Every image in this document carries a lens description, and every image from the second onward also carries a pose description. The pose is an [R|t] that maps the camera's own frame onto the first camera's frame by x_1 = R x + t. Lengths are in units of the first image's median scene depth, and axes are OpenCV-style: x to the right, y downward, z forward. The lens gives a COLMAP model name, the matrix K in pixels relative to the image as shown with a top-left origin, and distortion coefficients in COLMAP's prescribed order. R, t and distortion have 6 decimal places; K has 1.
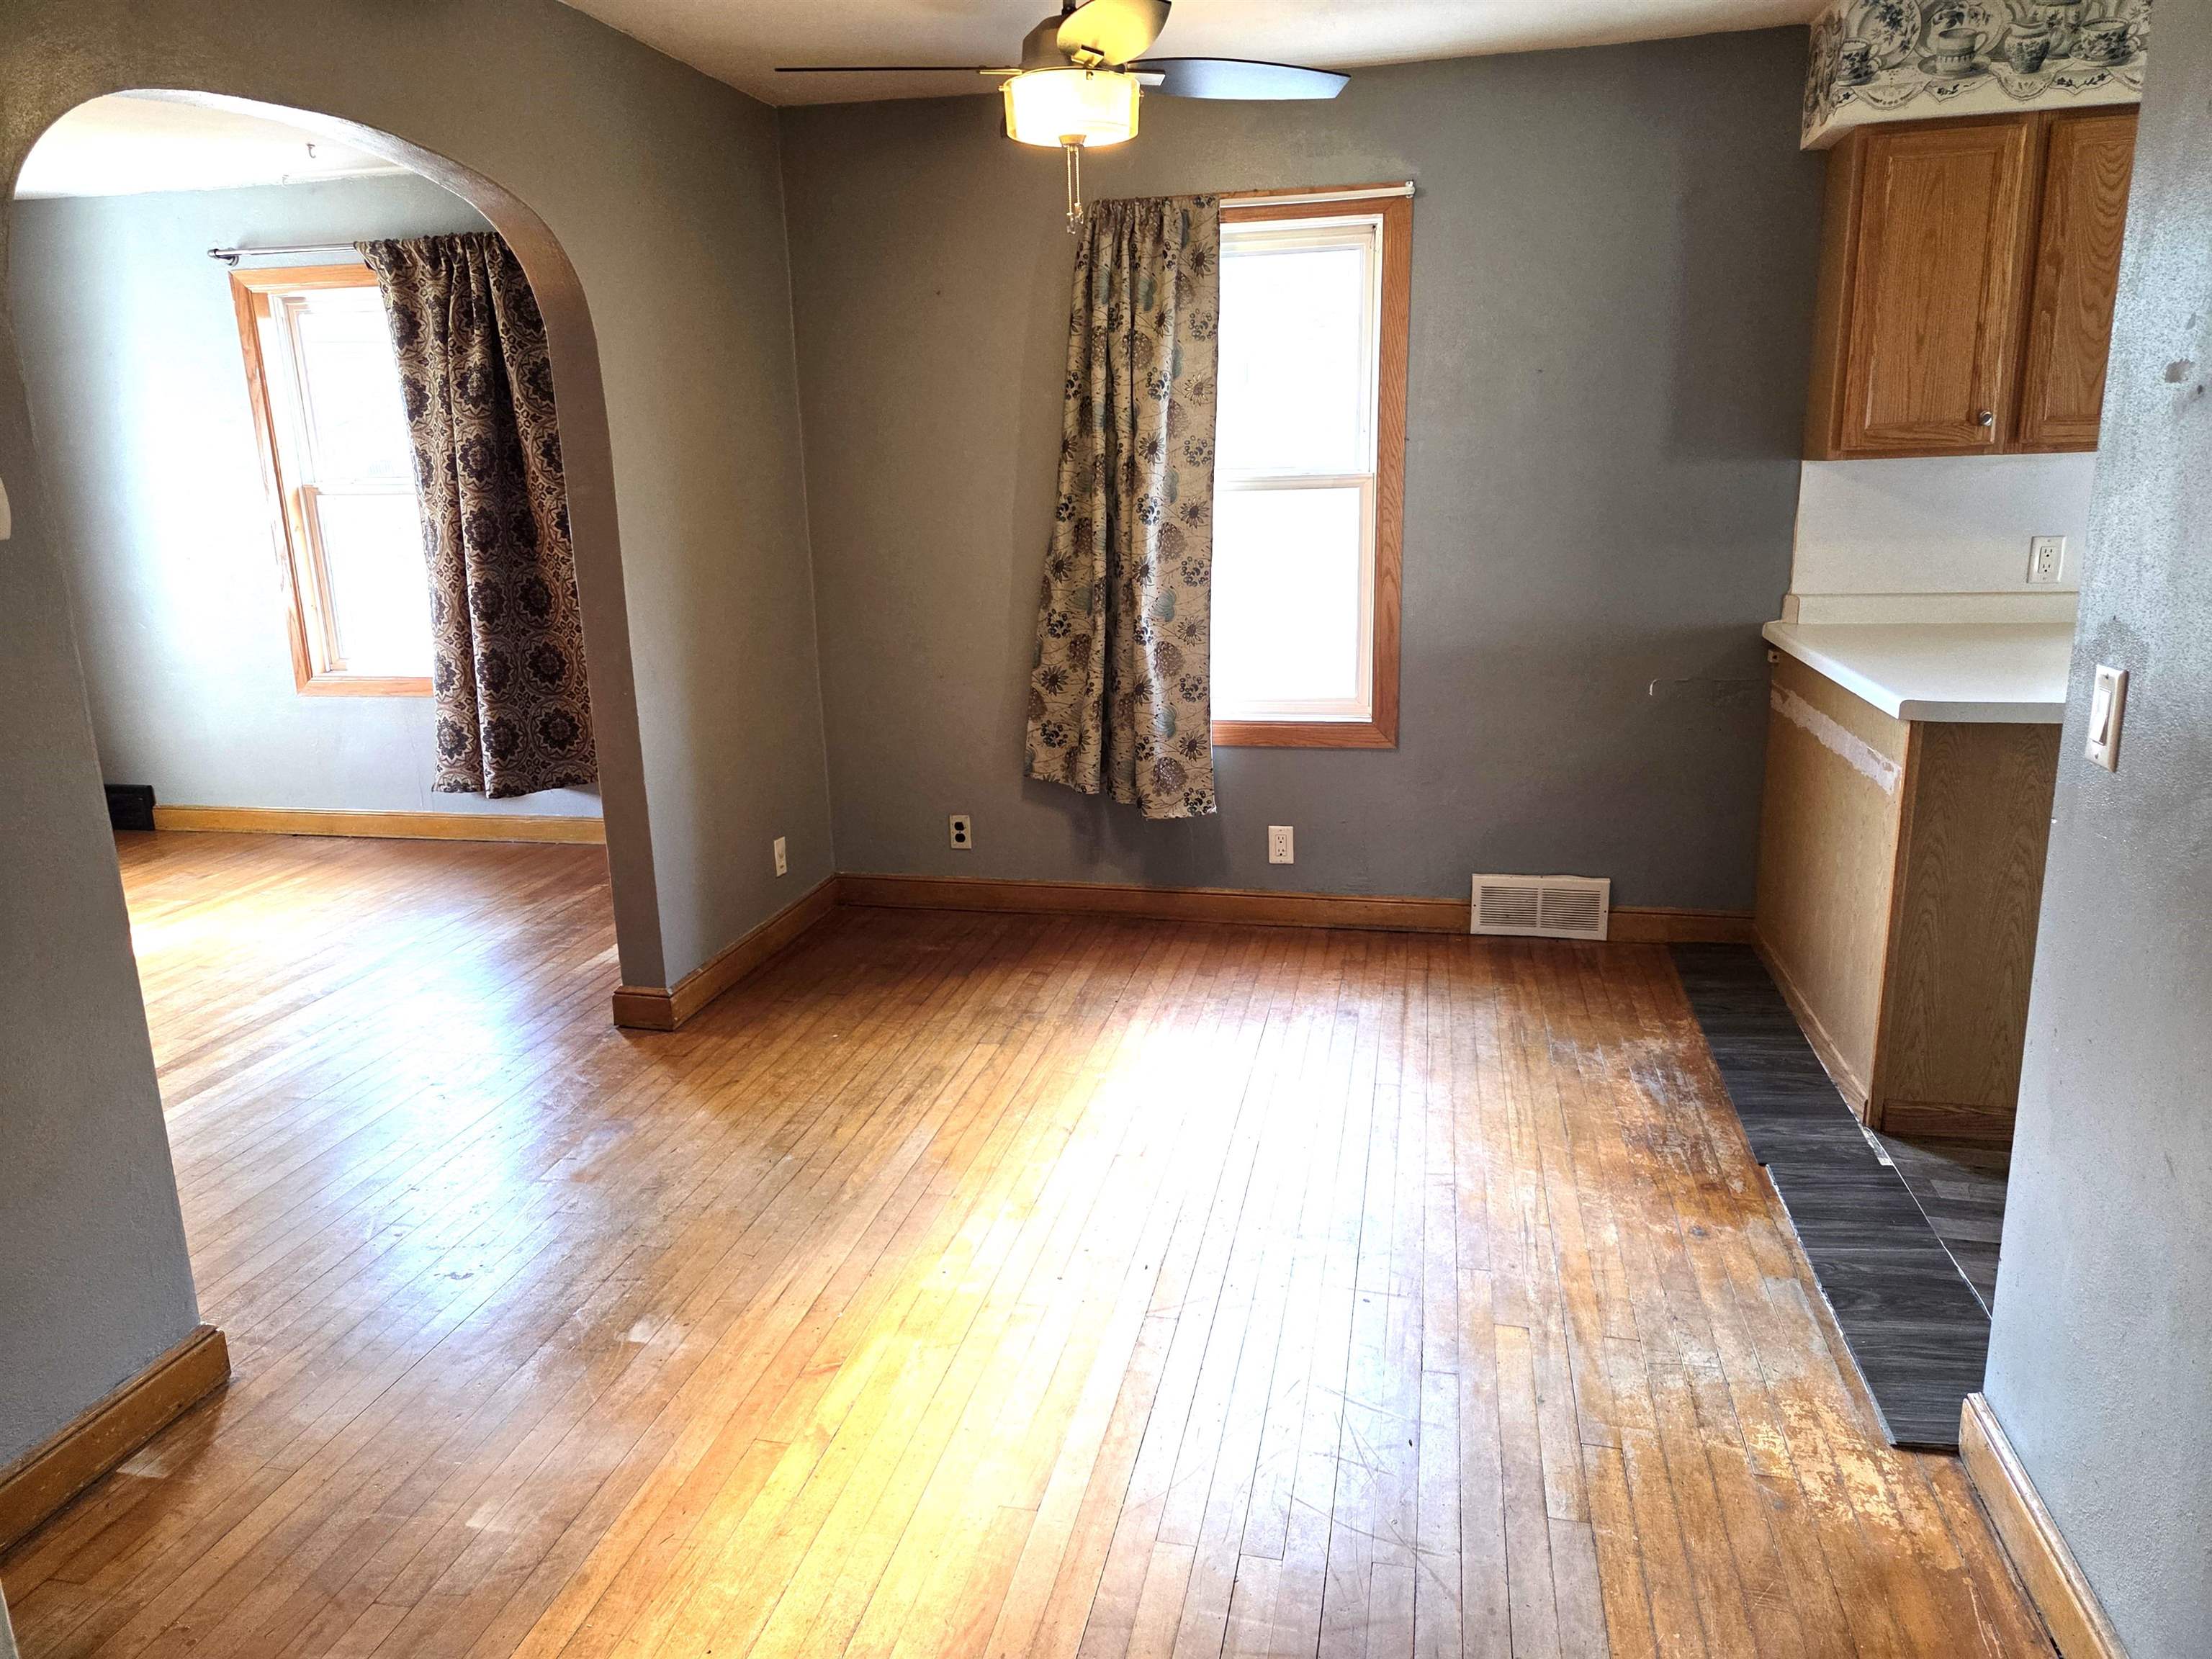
lens RADIAL K [[1476.0, 0, 1109.1], [0, 1476.0, 811.0], [0, 0, 1]] dist [0.072057, -0.052719]
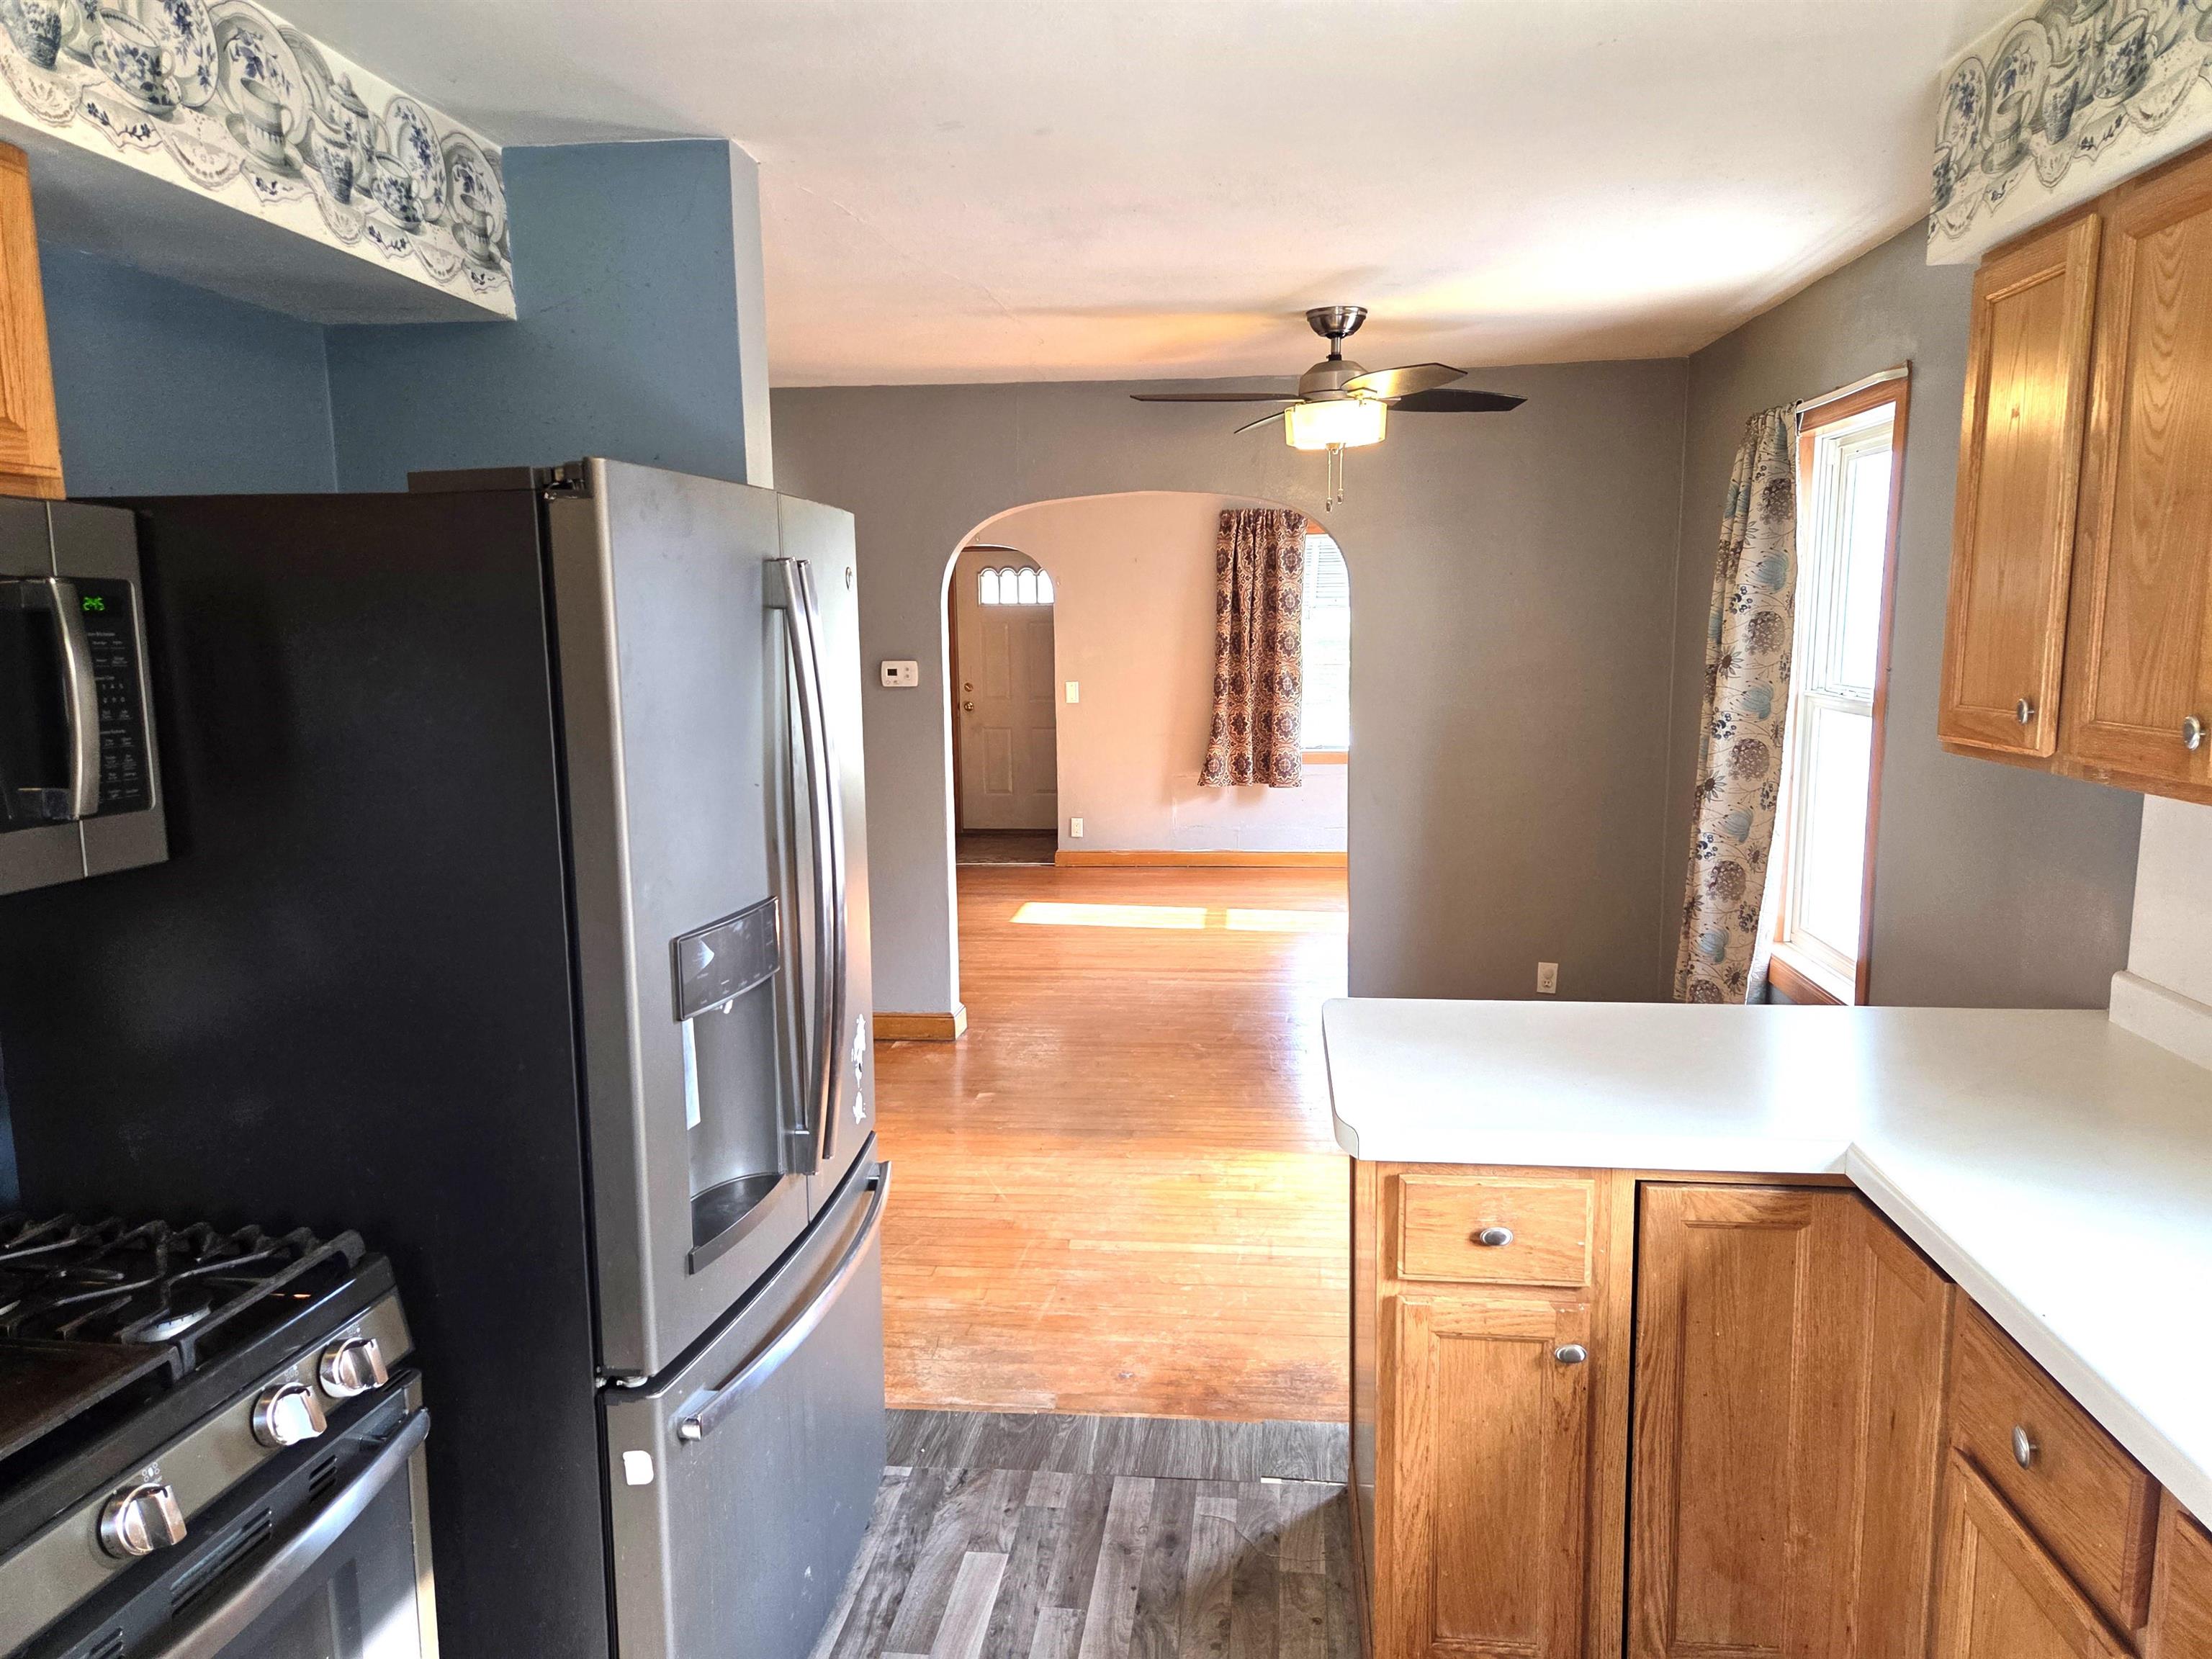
lens RADIAL K [[1476.0, 0, 1095.3], [0, 1476.0, 831.5], [0, 0, 1]] dist [0.072057, -0.052719]
pose [[0.091627, 0.167783, -0.981557, 0.924838], [-0.218805, 0.965006, 0.144529, -0.181091], [0.971457, 0.201526, 0.125133, 0.479516]]
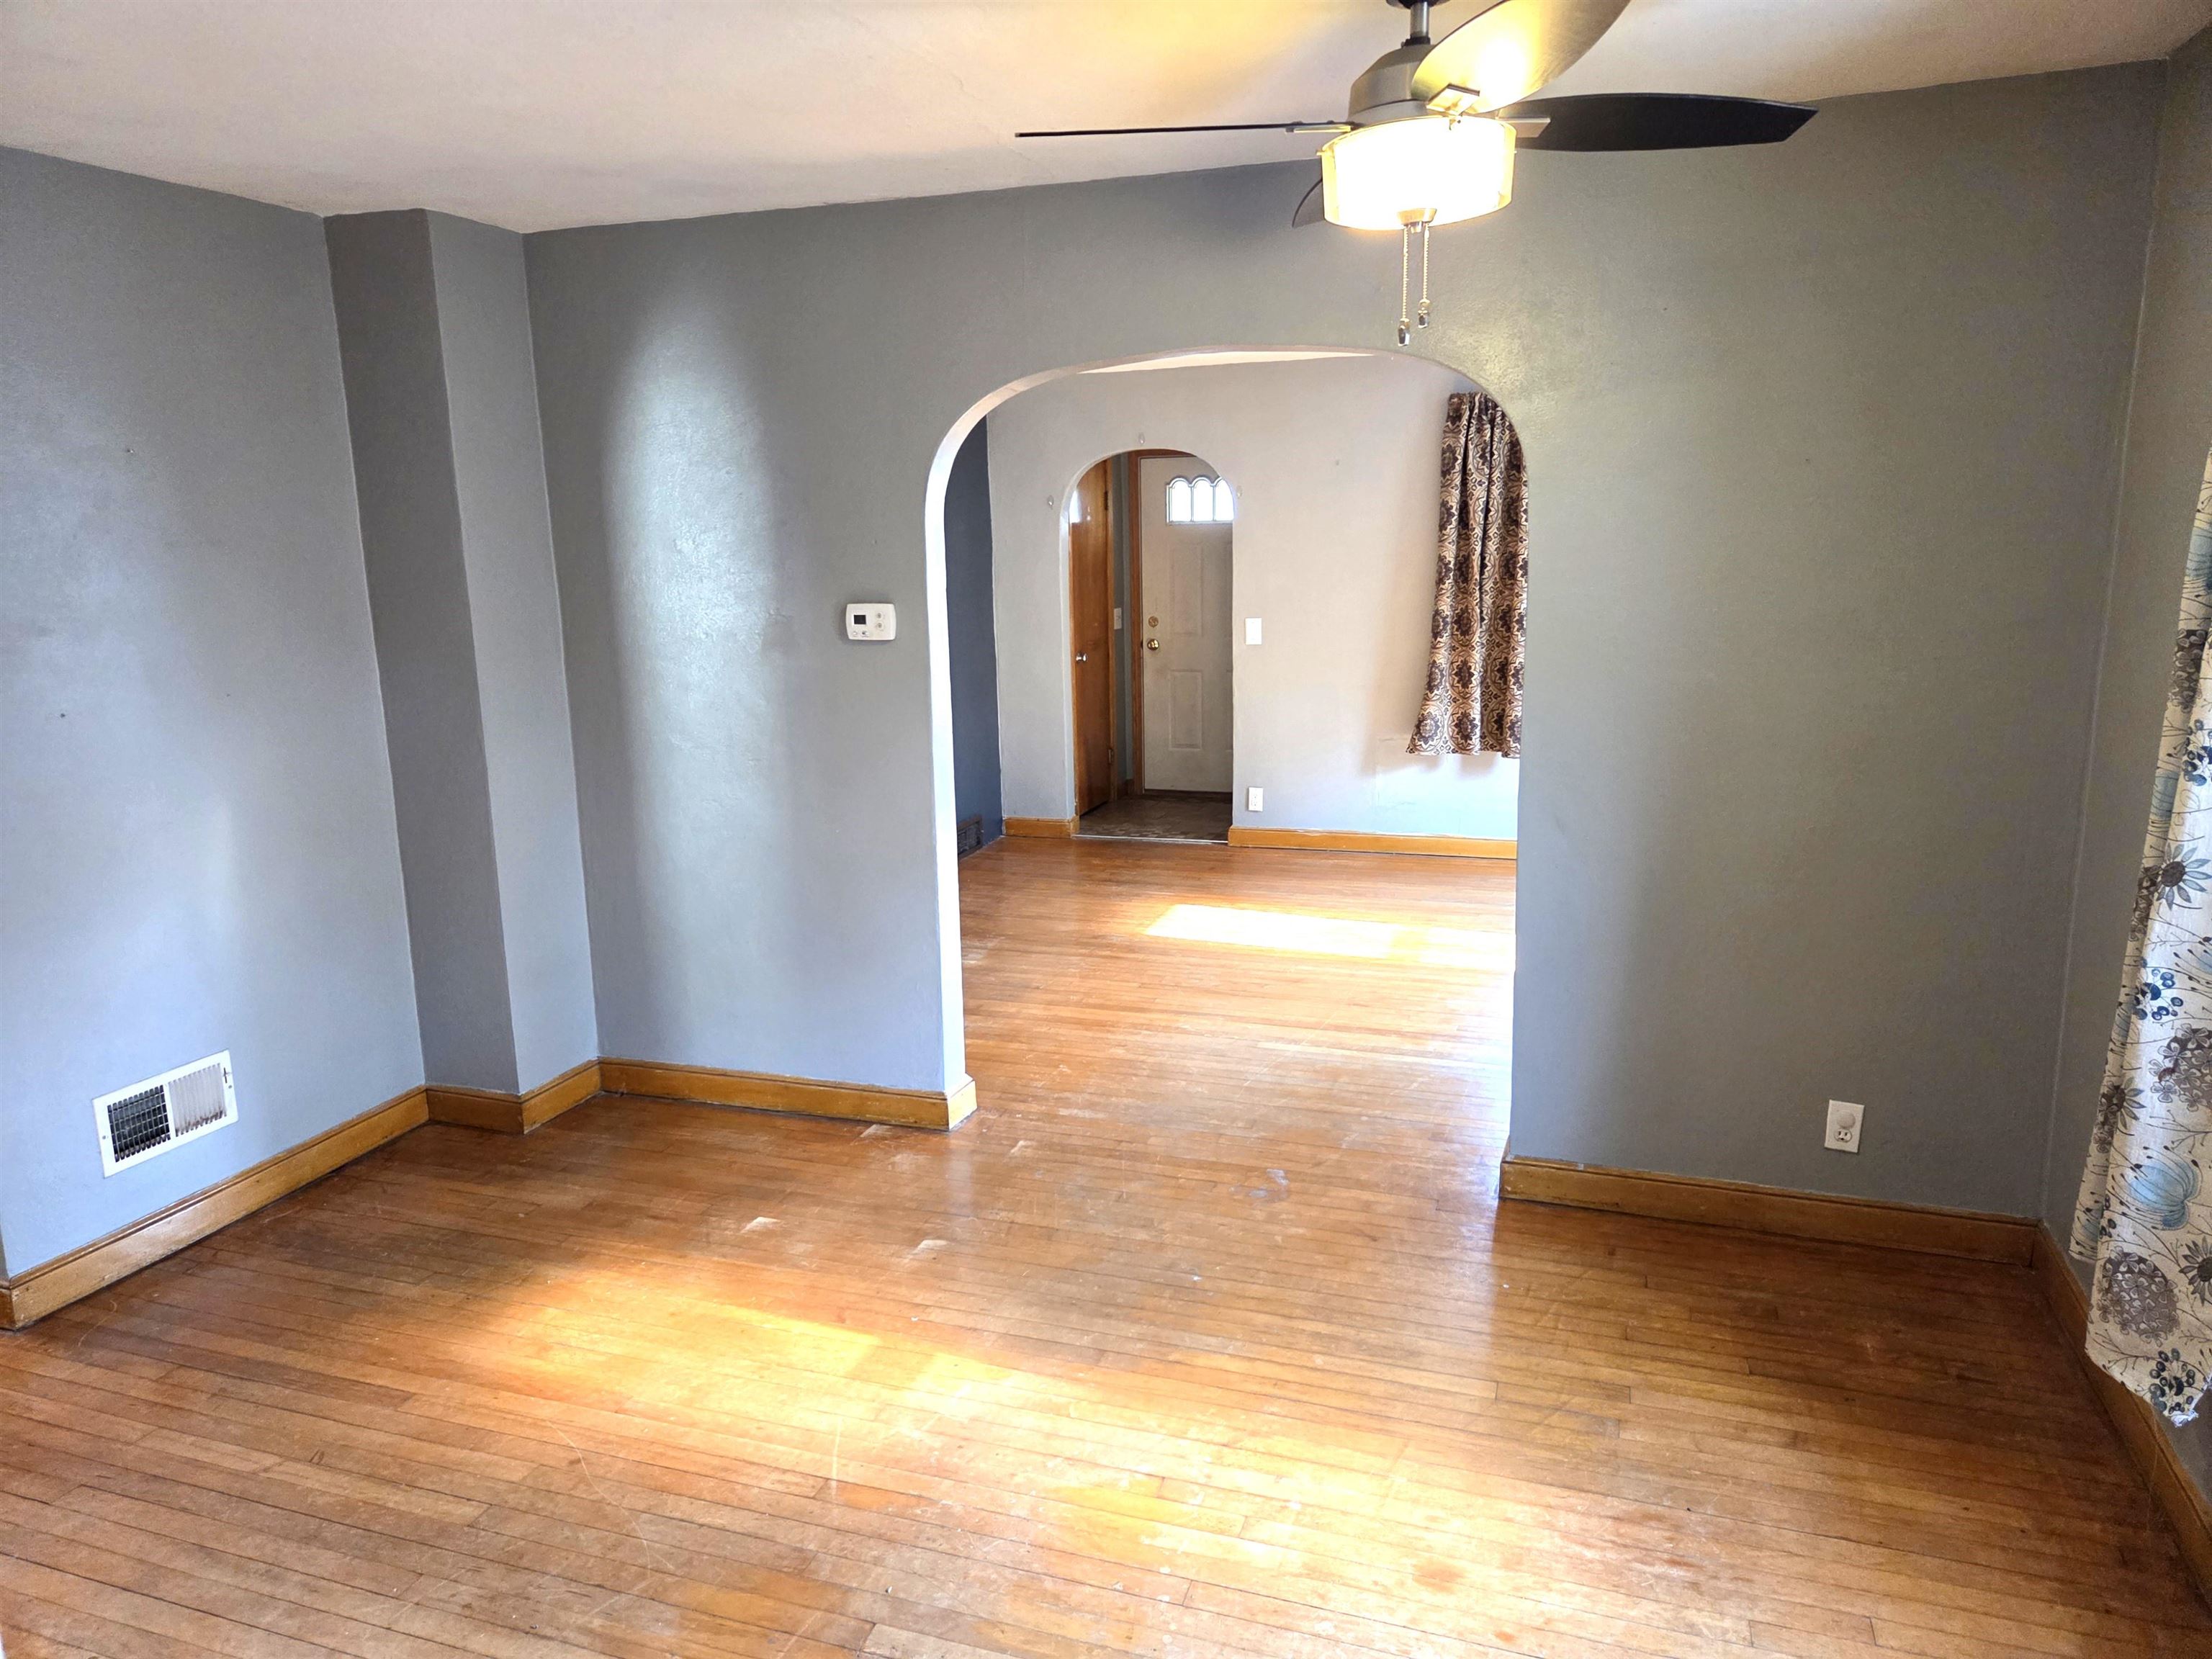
lens RADIAL K [[1476.0, 0, 1085.0], [0, 1476.0, 822.5], [0, 0, 1]] dist [0.072057, -0.052719]
pose [[-0.132129, 0.213385, -0.967992, 0.527759], [-0.205762, 0.949378, 0.237368, -0.216058], [0.969641, 0.230539, -0.081533, 0.674055]]
